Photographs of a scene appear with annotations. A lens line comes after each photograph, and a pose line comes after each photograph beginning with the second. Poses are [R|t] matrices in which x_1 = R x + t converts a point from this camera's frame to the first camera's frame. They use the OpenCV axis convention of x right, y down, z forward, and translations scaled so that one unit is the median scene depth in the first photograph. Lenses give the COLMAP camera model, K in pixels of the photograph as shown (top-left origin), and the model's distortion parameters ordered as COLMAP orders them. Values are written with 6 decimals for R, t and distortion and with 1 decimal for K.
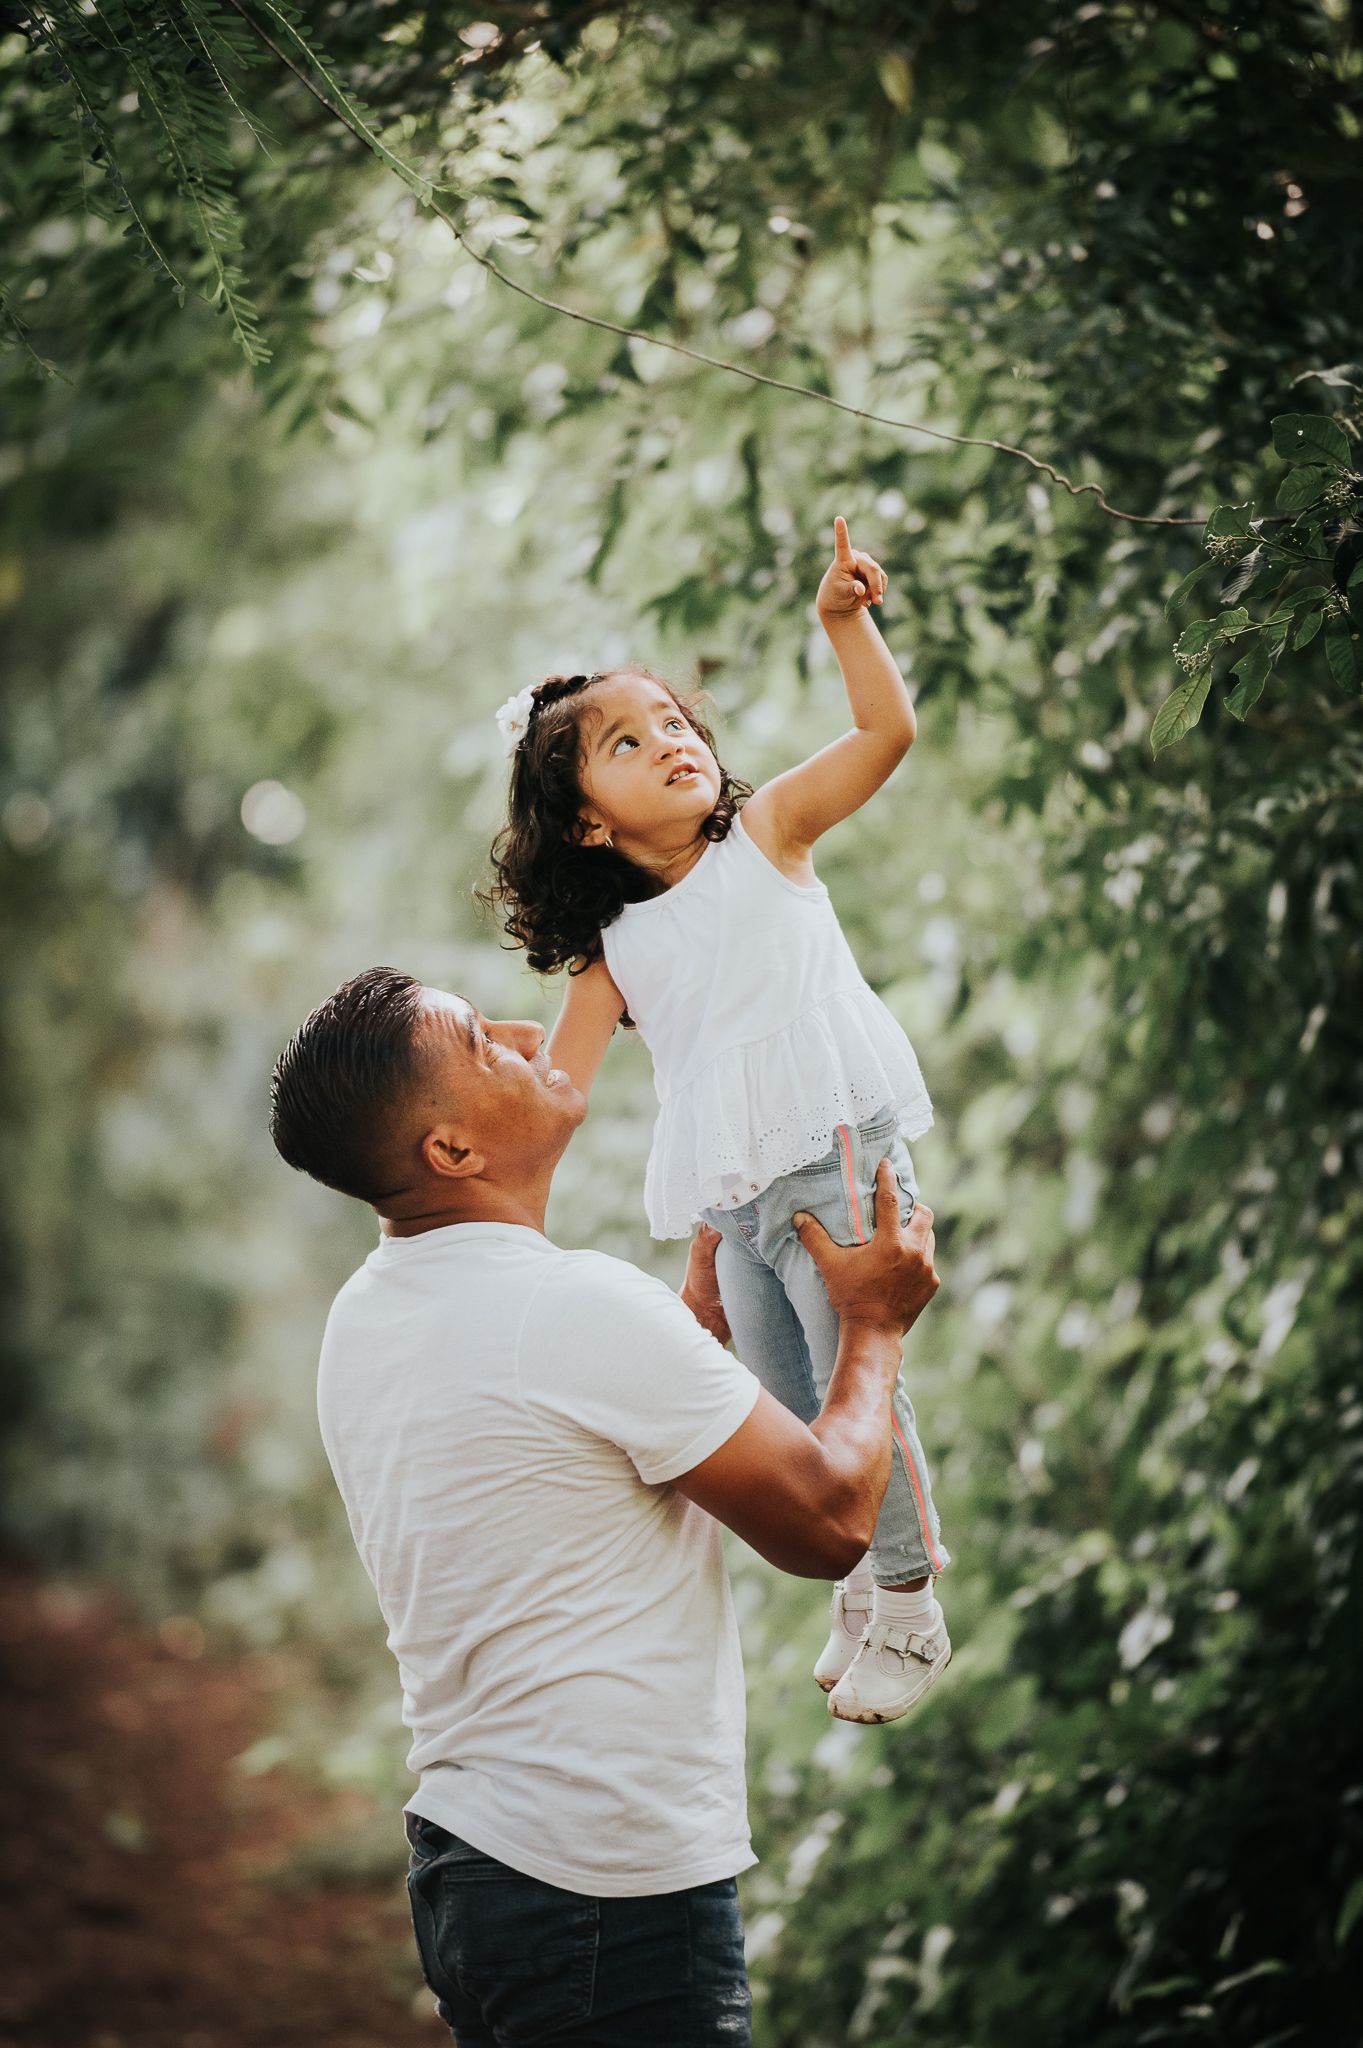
lens RADIAL K [[11219.0, 0, 681.5], [0, 11219.0, 1024.0], [0, 0, 1]] dist [0.460082, 11.949086]
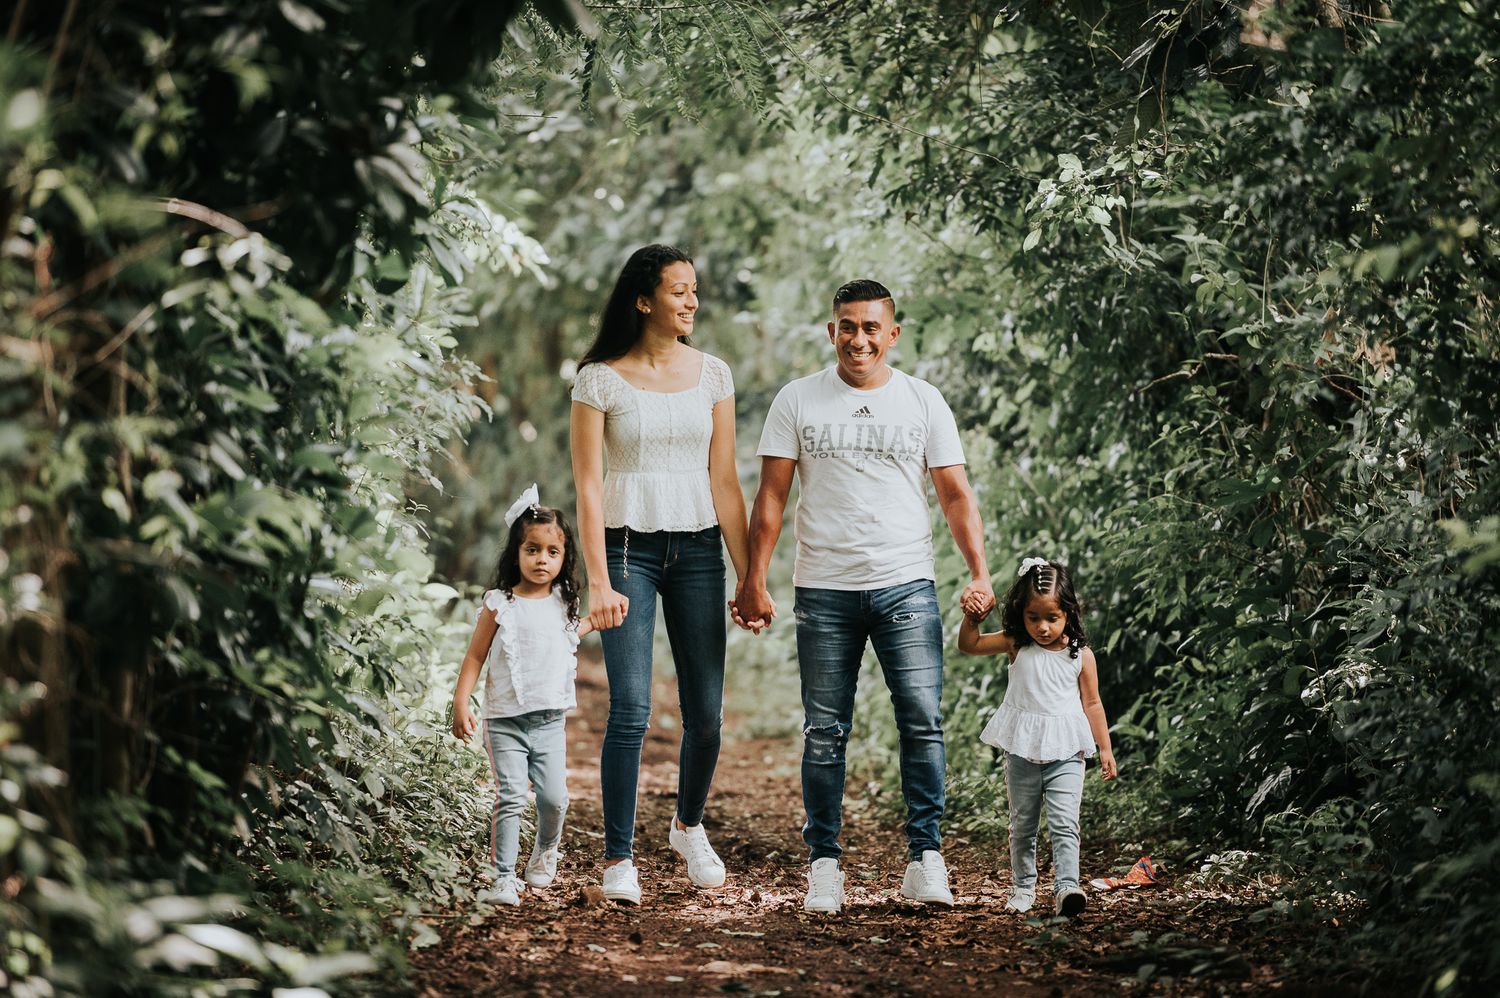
lens RADIAL K [[8217.0, 0, 750.0], [0, 8217.0, 499.0], [0, 0, 1]] dist [0.460082, 11.949086]
pose [[0.999238, 0.026228, -0.028921, 0.024355], [-0.025990, 0.999625, 0.008599, 0.023759], [0.029136, -0.007841, 0.999545, -1.112493]]
